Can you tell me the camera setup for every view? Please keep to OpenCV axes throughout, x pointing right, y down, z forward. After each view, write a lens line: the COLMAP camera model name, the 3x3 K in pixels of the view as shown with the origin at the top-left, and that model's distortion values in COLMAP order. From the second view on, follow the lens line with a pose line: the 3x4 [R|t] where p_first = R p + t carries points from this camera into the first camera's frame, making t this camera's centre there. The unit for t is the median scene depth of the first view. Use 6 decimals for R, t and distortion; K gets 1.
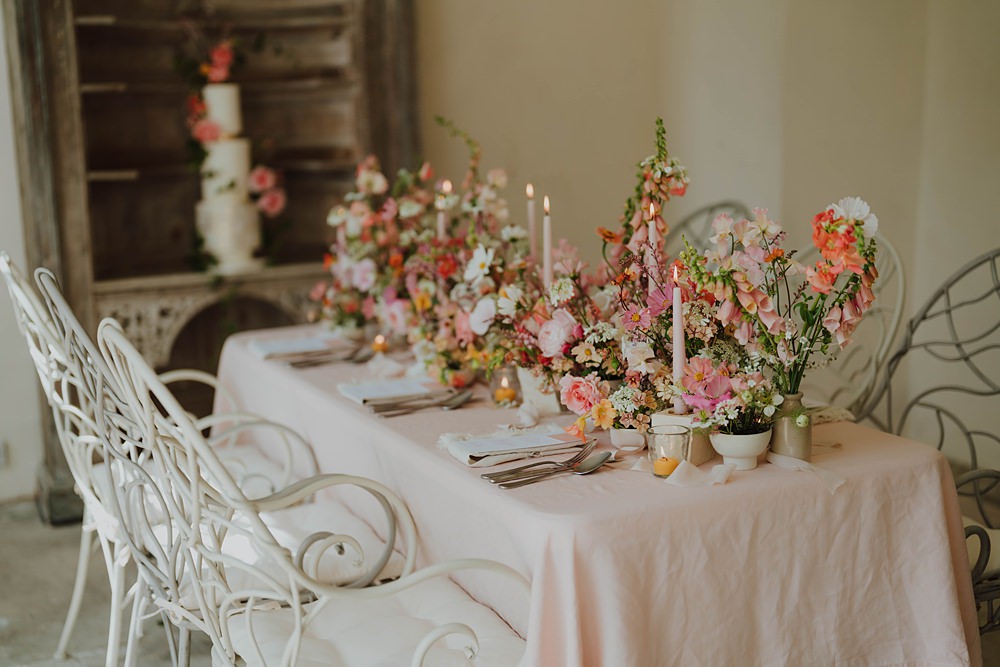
lens RADIAL K [[1453.7, 0, 501.1], [0, 1453.7, 337.3], [0, 0, 1]] dist [0.041633, 0.000000]
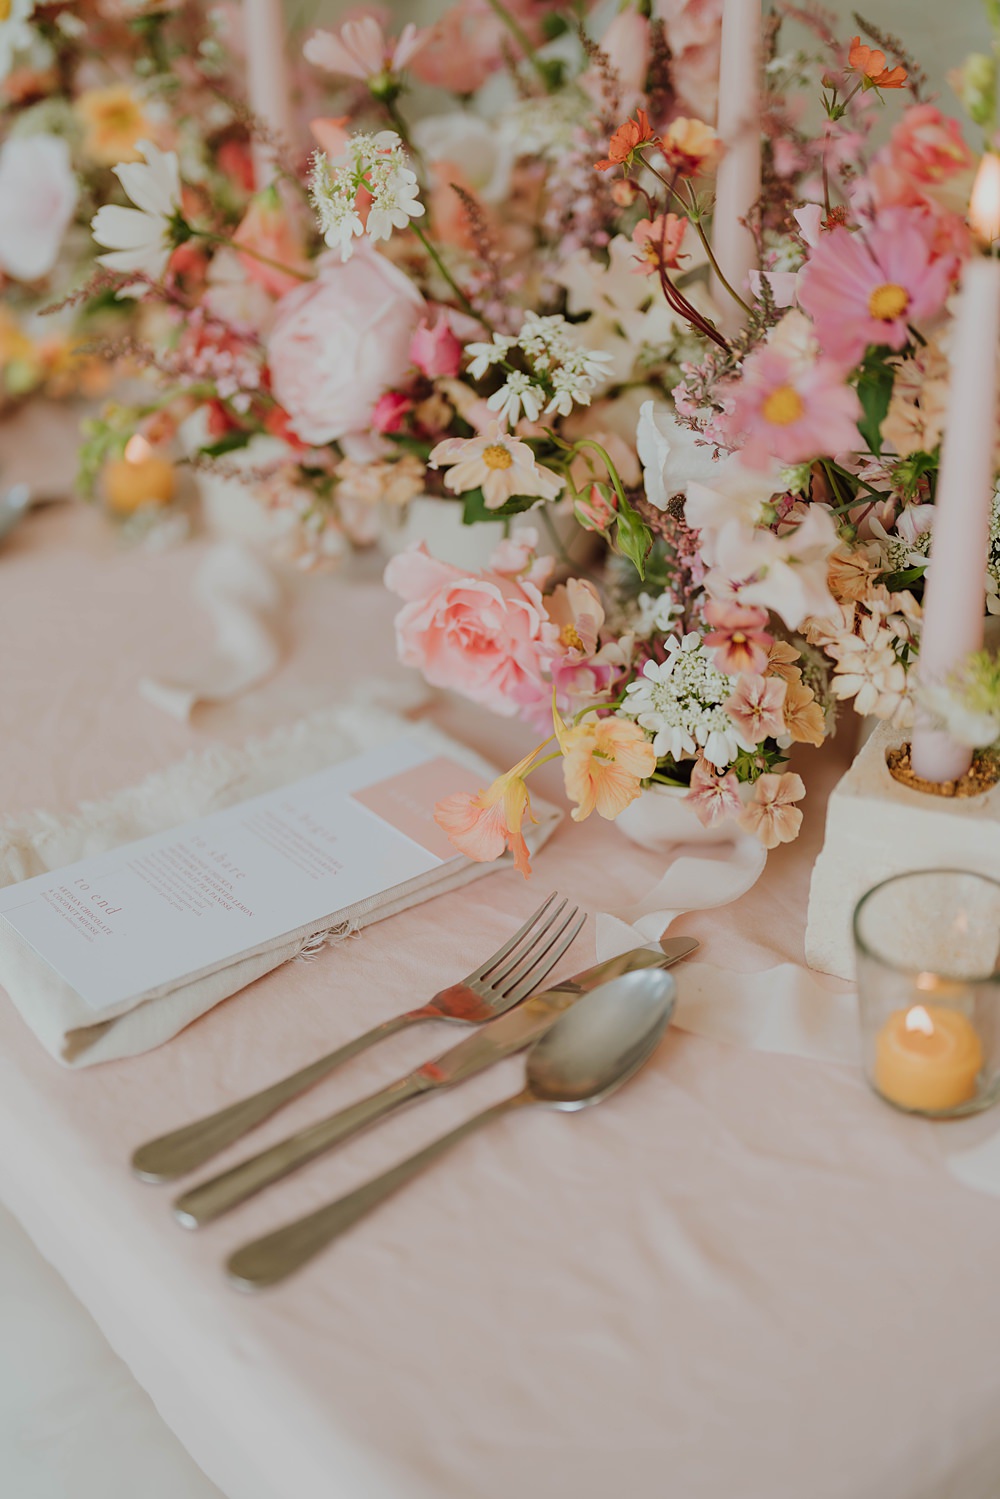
lens RADIAL K [[2179.1, 0, 502.7], [0, 2179.1, 746.2], [0, 0, 1]] dist [0.041633, 0.000000]
pose [[0.979700, -0.108354, 0.168664, -0.006361], [0.036263, 0.923251, 0.382482, -0.082715], [-0.197162, -0.368601, 0.908438, 0.629287]]
